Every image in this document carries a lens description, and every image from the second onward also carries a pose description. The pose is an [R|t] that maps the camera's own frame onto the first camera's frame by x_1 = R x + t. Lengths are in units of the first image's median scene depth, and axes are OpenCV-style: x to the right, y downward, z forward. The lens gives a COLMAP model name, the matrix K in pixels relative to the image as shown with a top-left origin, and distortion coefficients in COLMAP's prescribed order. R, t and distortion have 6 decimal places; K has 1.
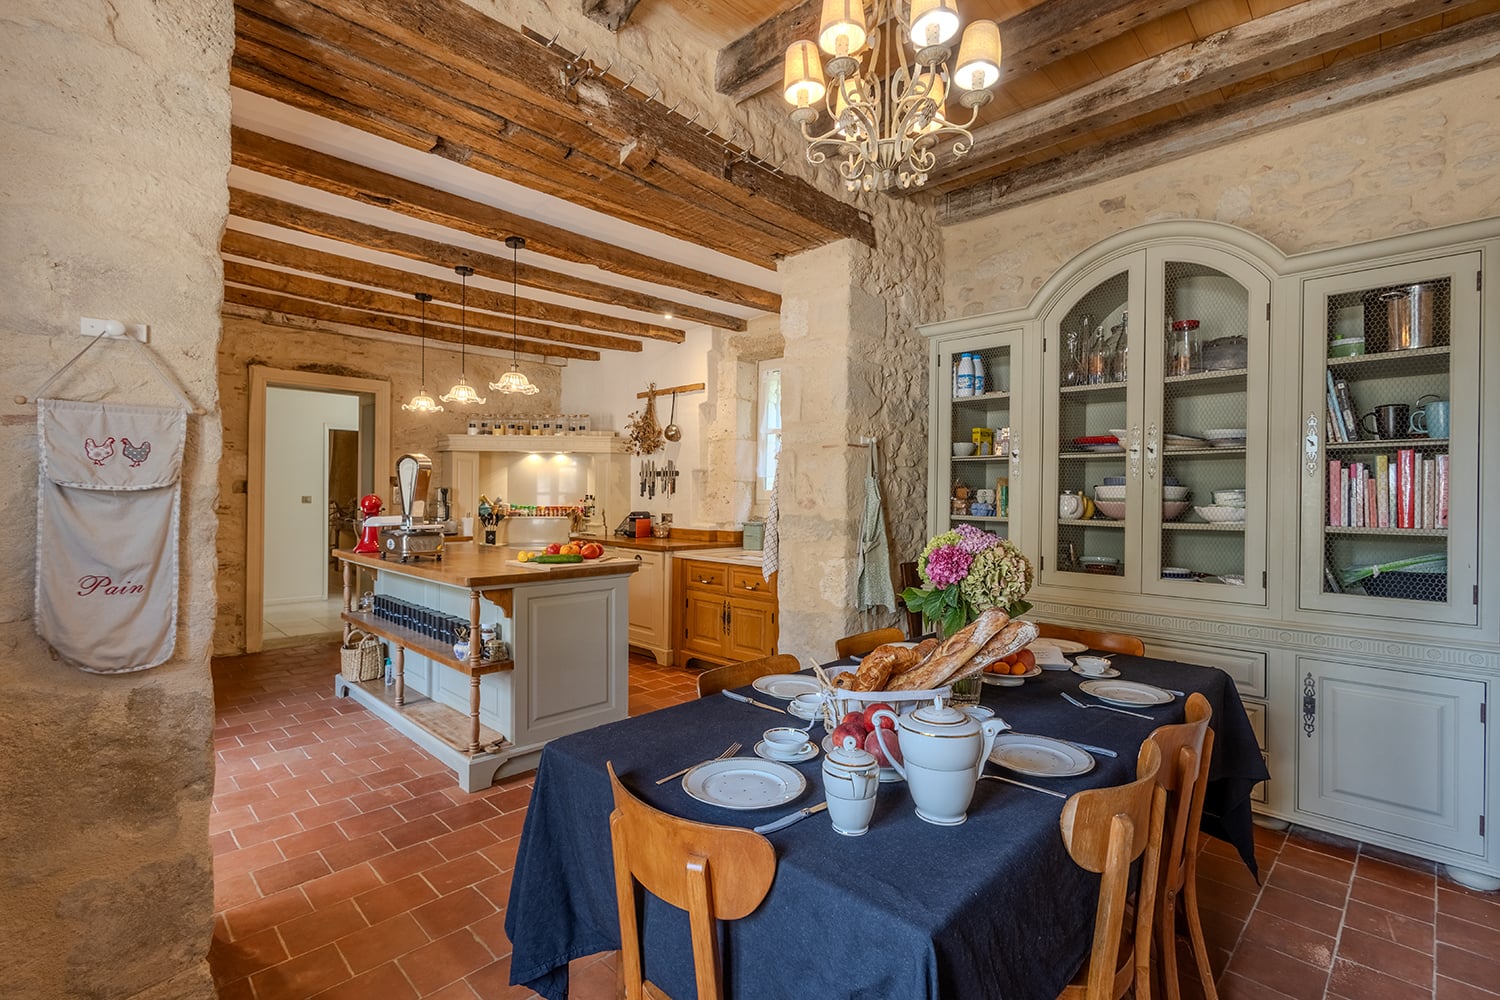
lens RADIAL K [[685.0, 0, 750.0], [0, 685.0, 496.4], [0, 0, 1]] dist [0.010159, -0.003052]
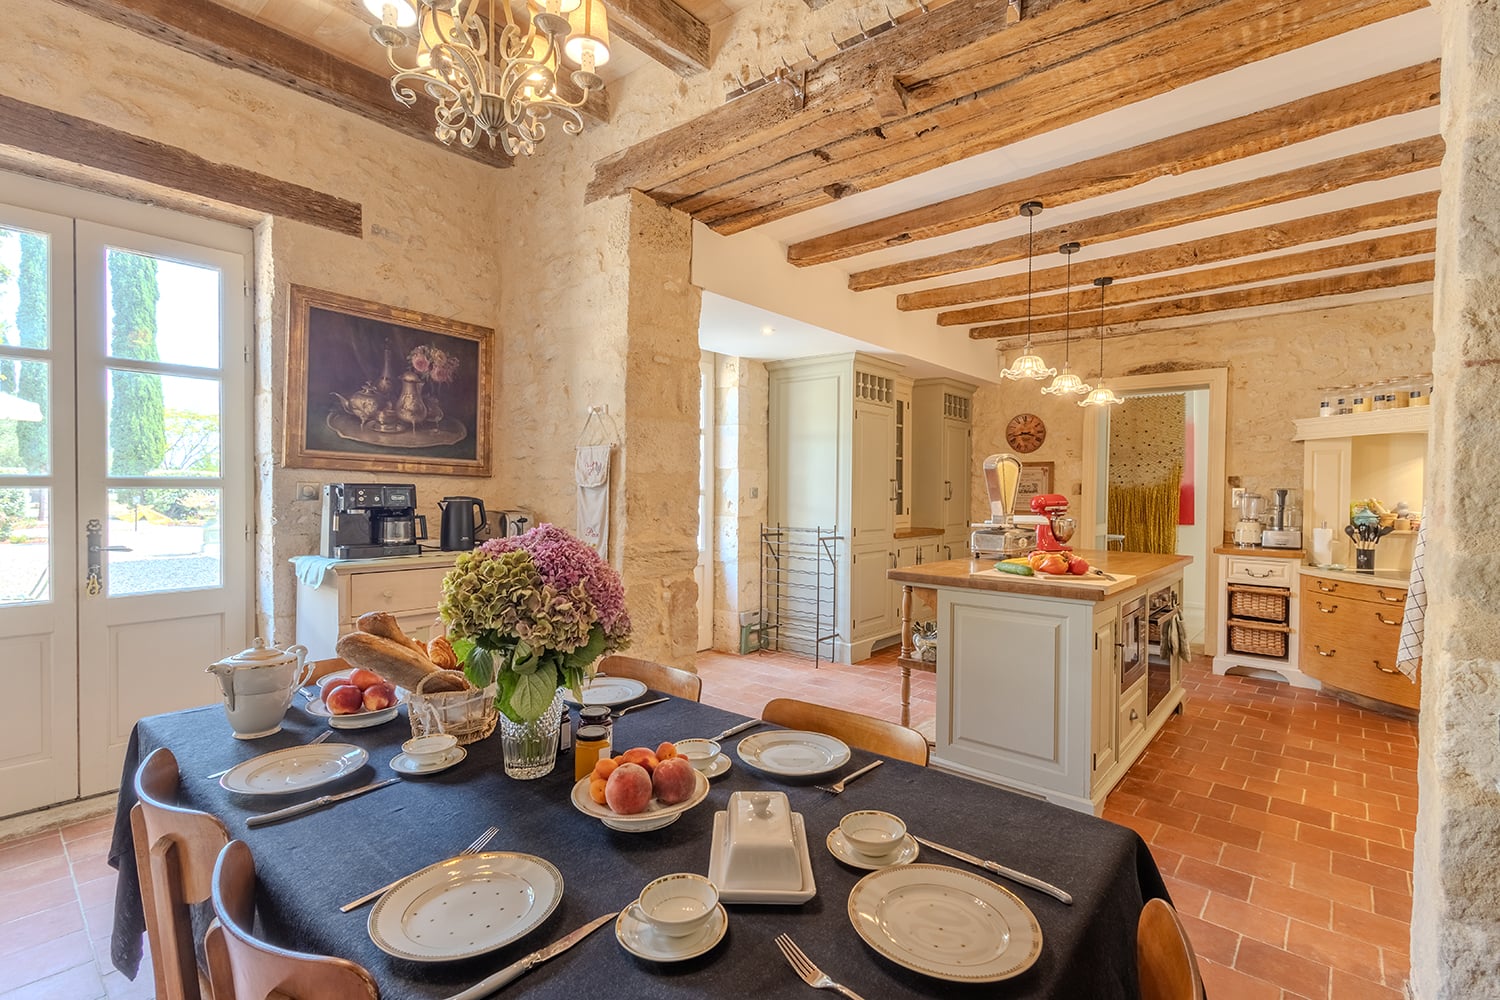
lens RADIAL K [[685.0, 0, 749.8], [0, 685.0, 502.0], [0, 0, 1]] dist [0.010159, -0.003052]
pose [[0.075587, 0.008581, -0.997102, 0.410714], [-0.009873, 0.999920, 0.007857, 0.003319], [0.997090, 0.009250, 0.075666, 0.458608]]
